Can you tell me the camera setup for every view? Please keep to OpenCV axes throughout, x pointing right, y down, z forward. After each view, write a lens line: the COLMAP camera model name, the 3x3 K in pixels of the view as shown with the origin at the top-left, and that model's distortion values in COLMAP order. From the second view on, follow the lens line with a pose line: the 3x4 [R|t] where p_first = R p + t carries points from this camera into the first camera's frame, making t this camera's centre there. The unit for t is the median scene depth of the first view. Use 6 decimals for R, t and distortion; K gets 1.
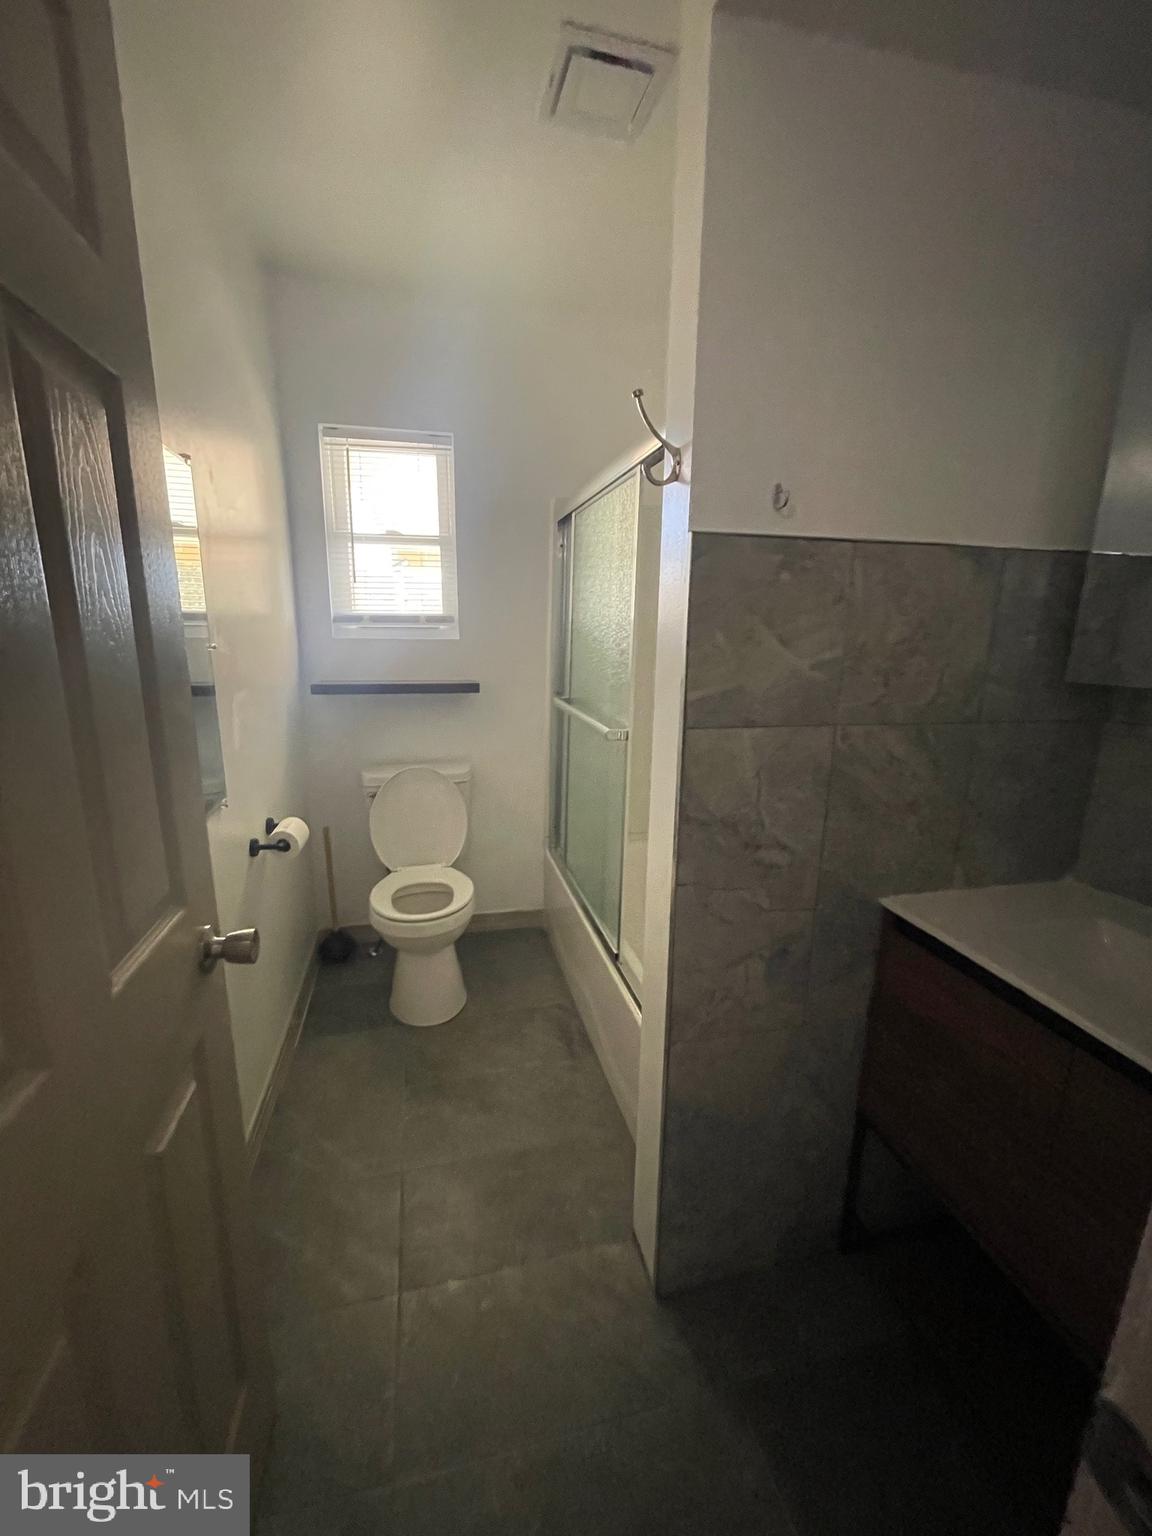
lens RADIAL K [[620.6, 0, 566.6], [0, 620.6, 765.1], [0, 0, 1]] dist [0.001837, 0.000422]
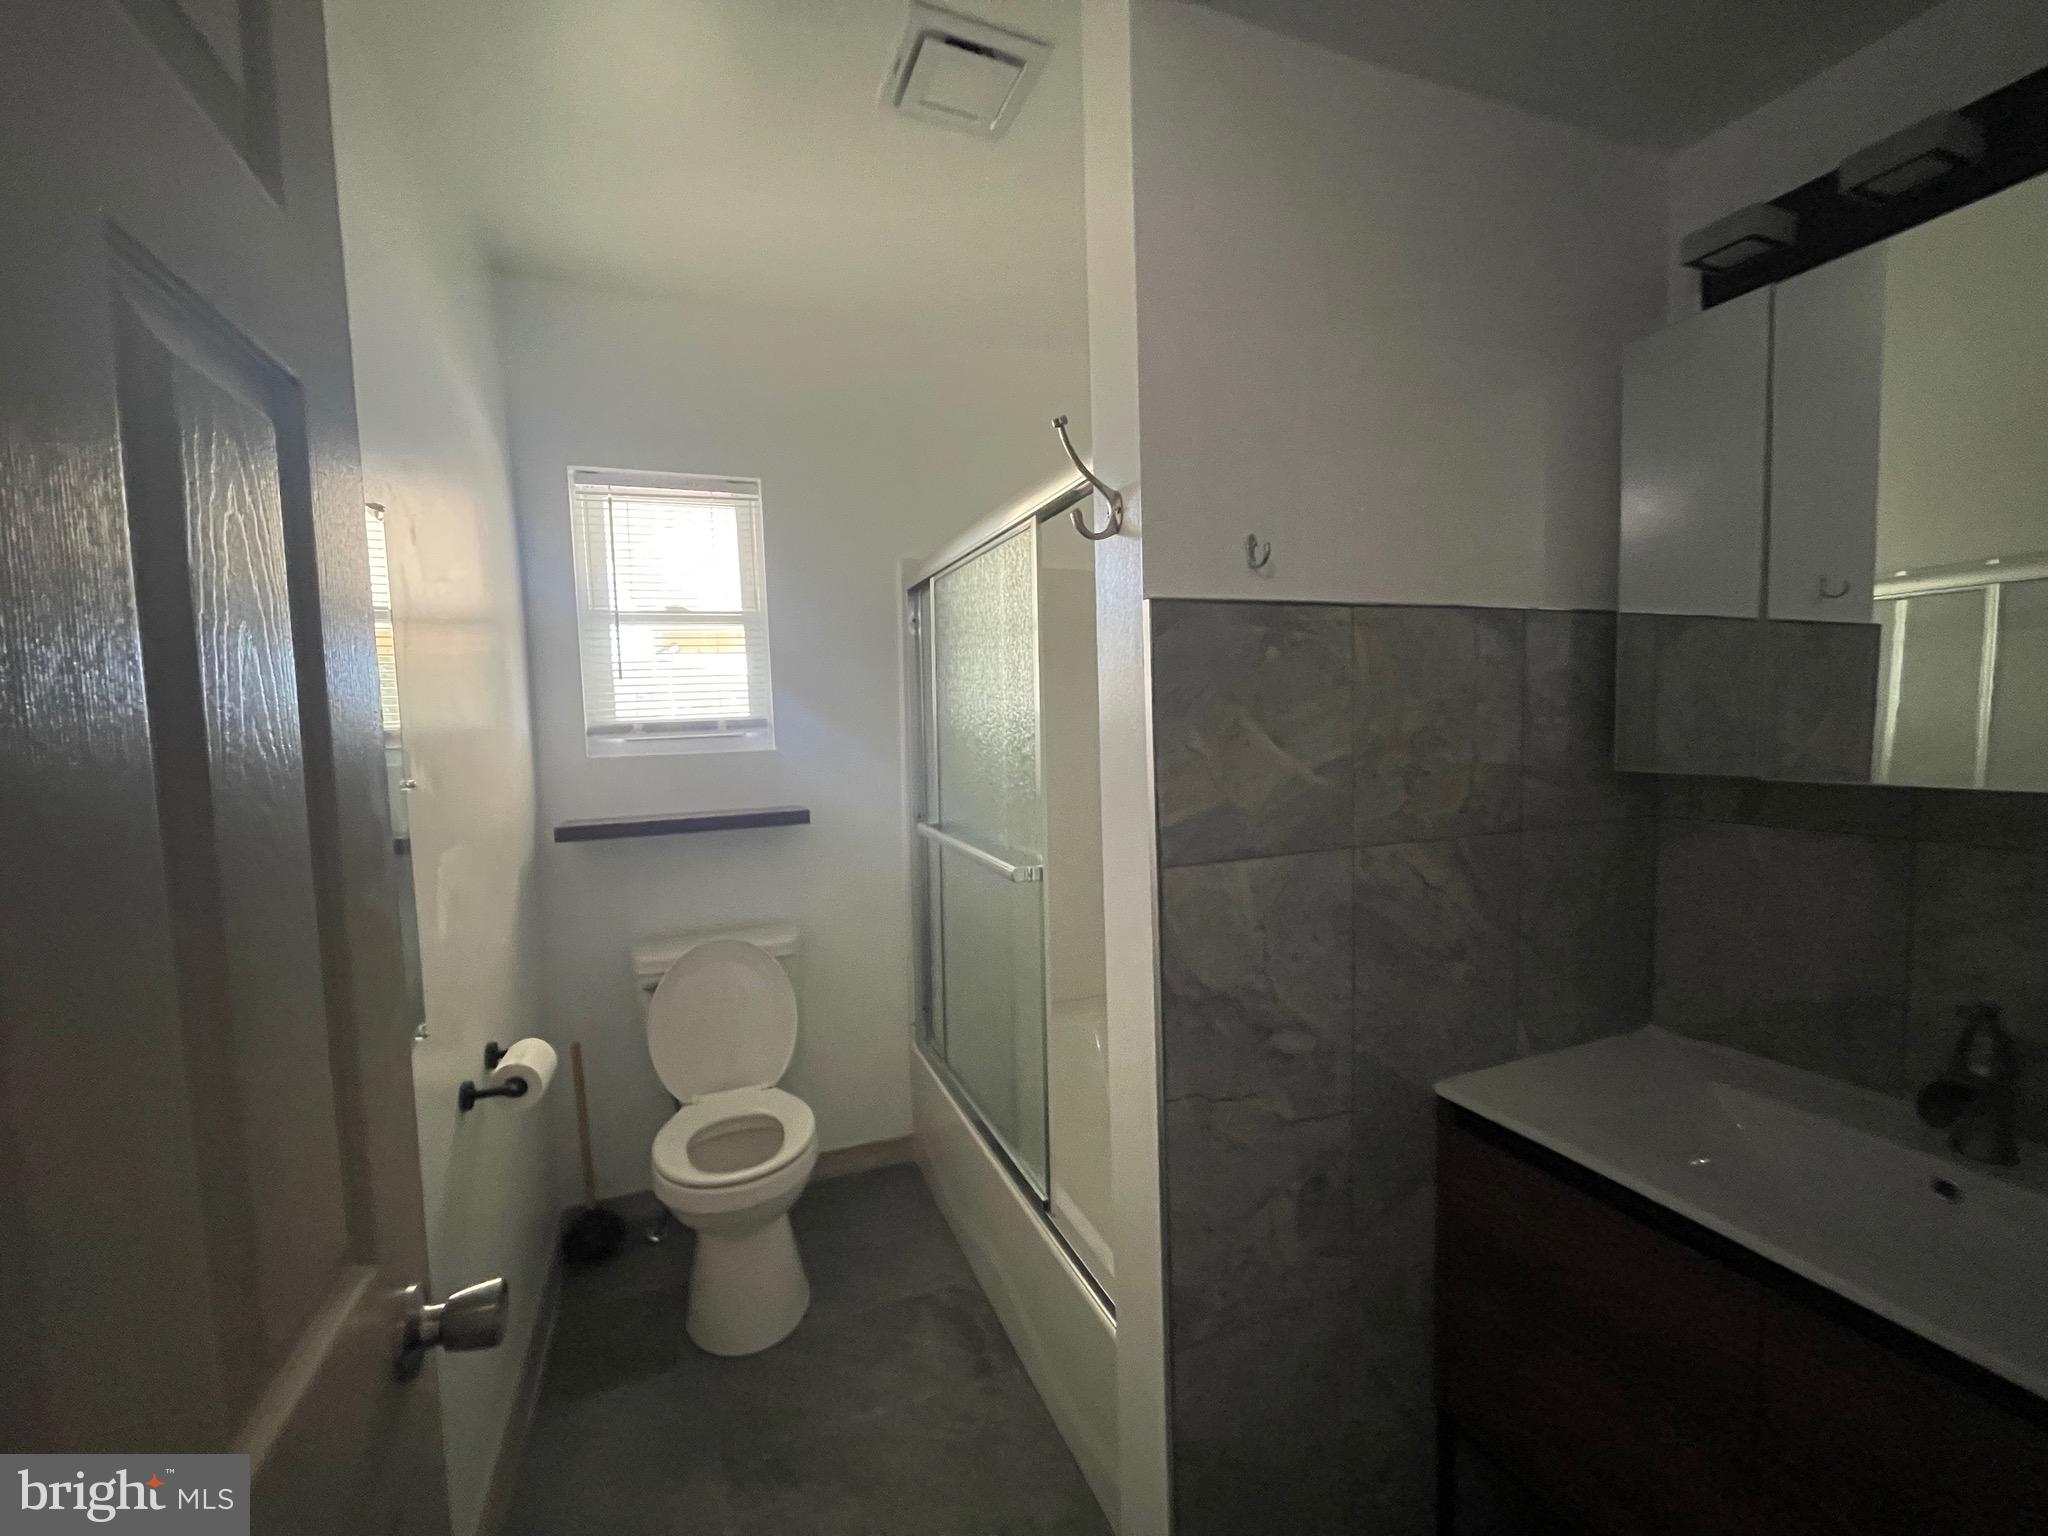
lens RADIAL K [[827.0, 0, 1019.7], [0, 827.0, 776.2], [0, 0, 1]] dist [-0.001816, 0.000096]
pose [[0.987162, -0.054309, 0.150204, -0.080412], [0.076191, 0.986639, -0.144005, -0.031358], [-0.140376, 0.153601, 0.978111, 0.079198]]
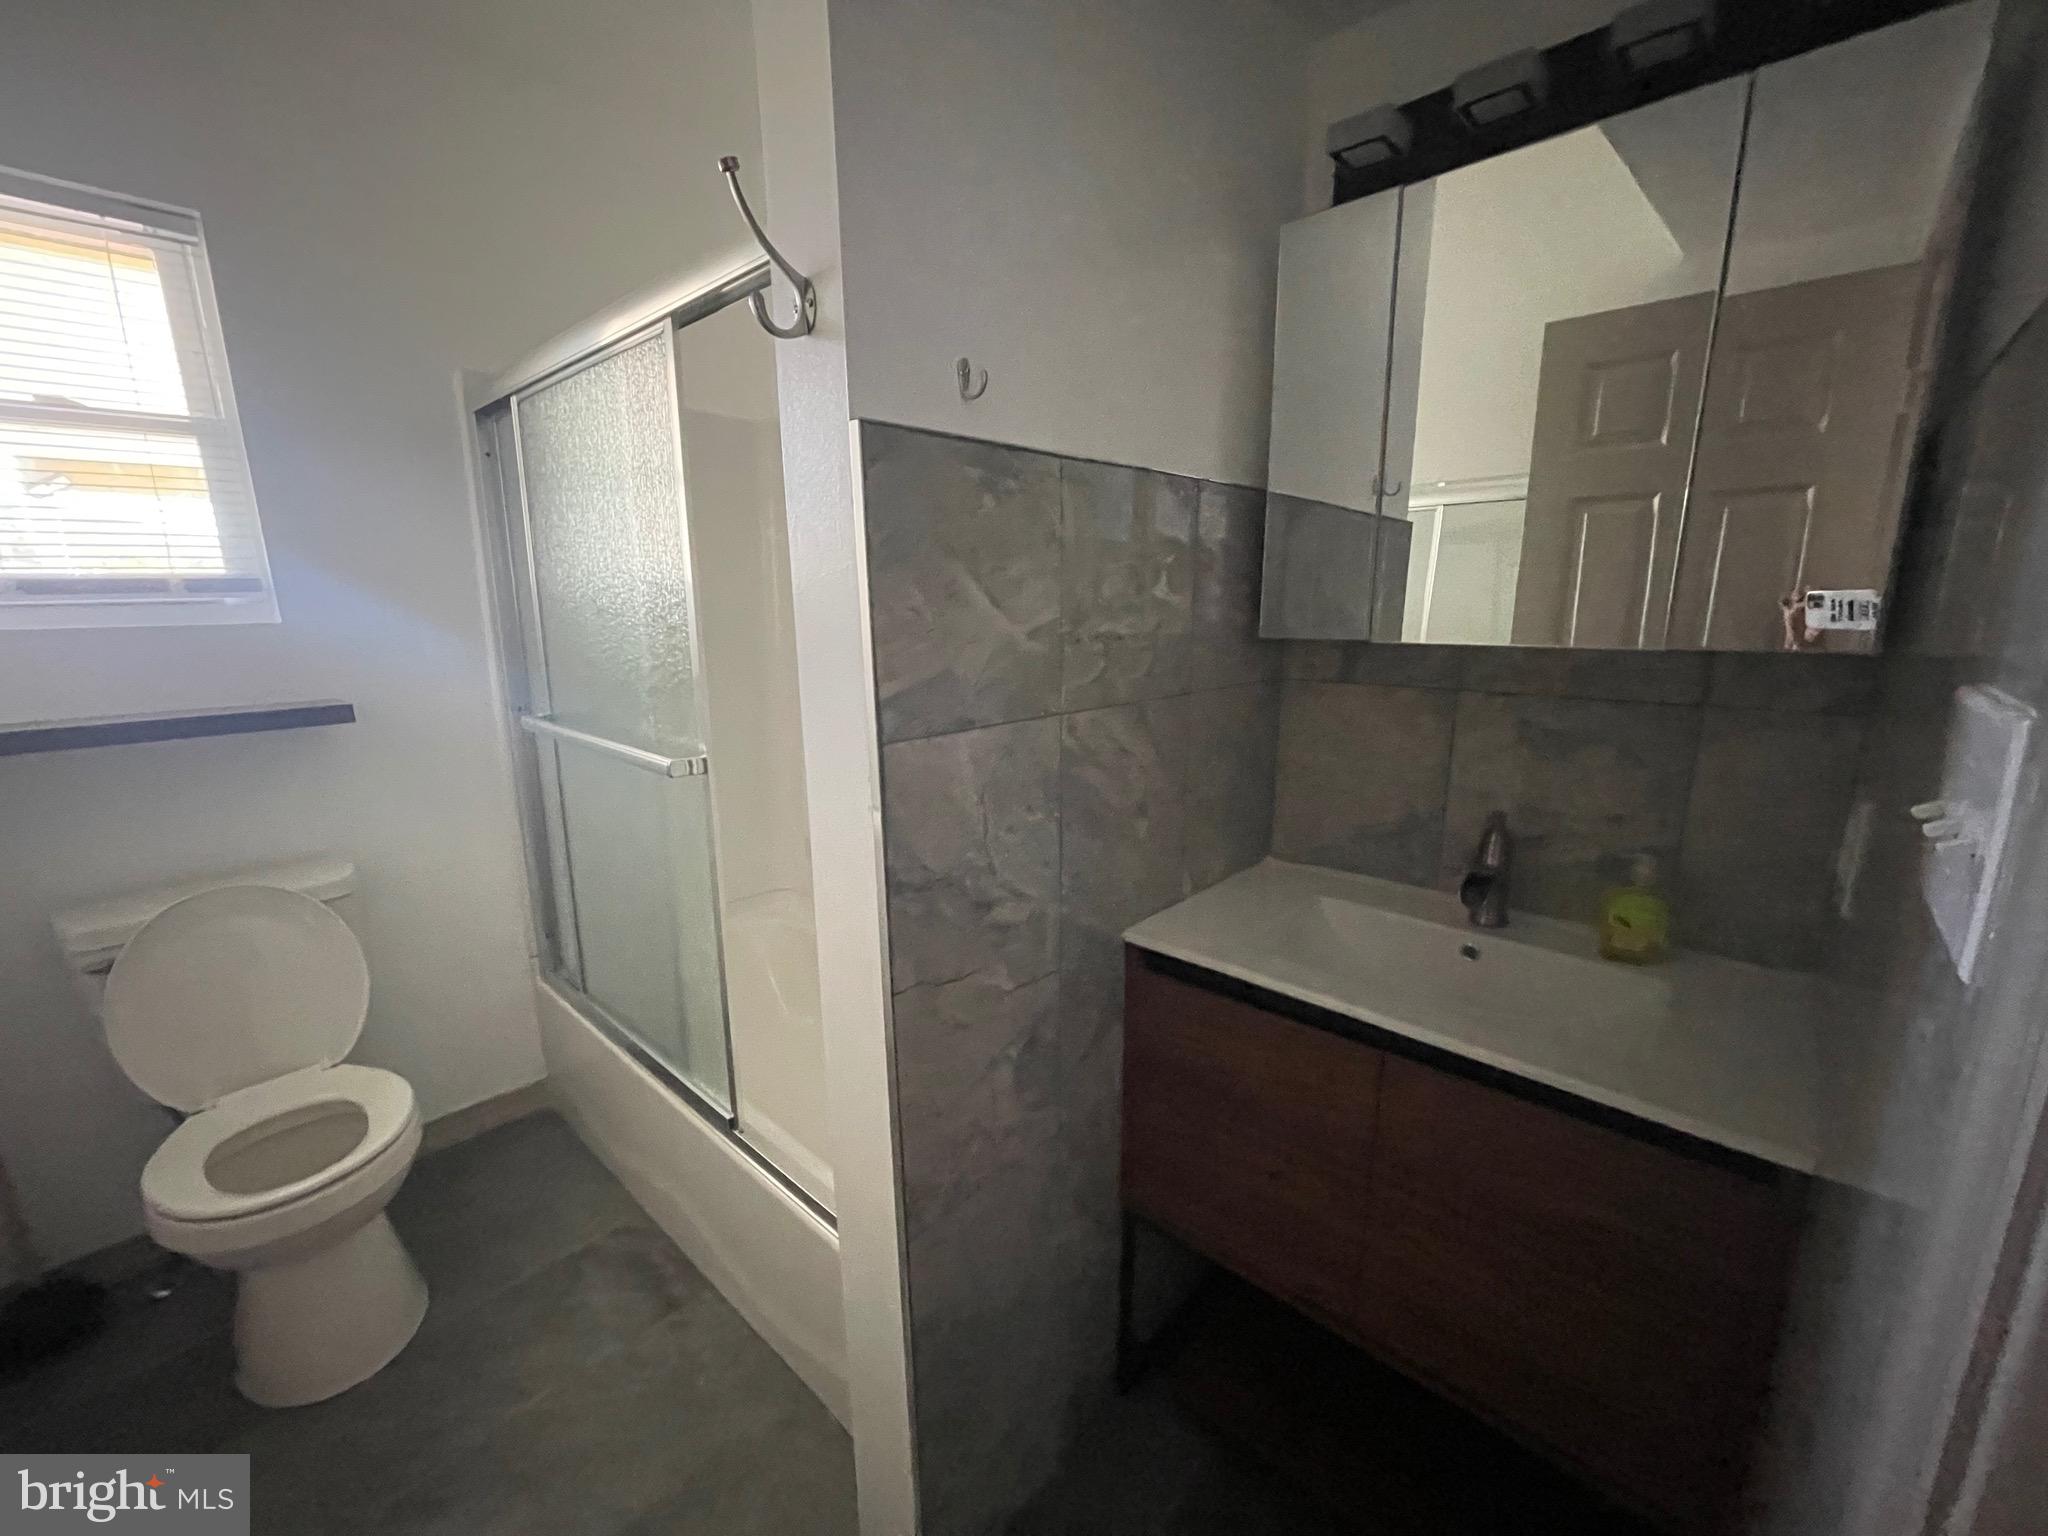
lens RADIAL K [[827.0, 0, 1019.7], [0, 827.0, 776.2], [0, 0, 1]] dist [-0.001816, 0.000096]
pose [[0.824966, -0.141128, 0.547279, -0.119312], [0.143711, 0.988875, 0.038373, -0.031400], [-0.546606, 0.046994, 0.836070, 0.196642]]
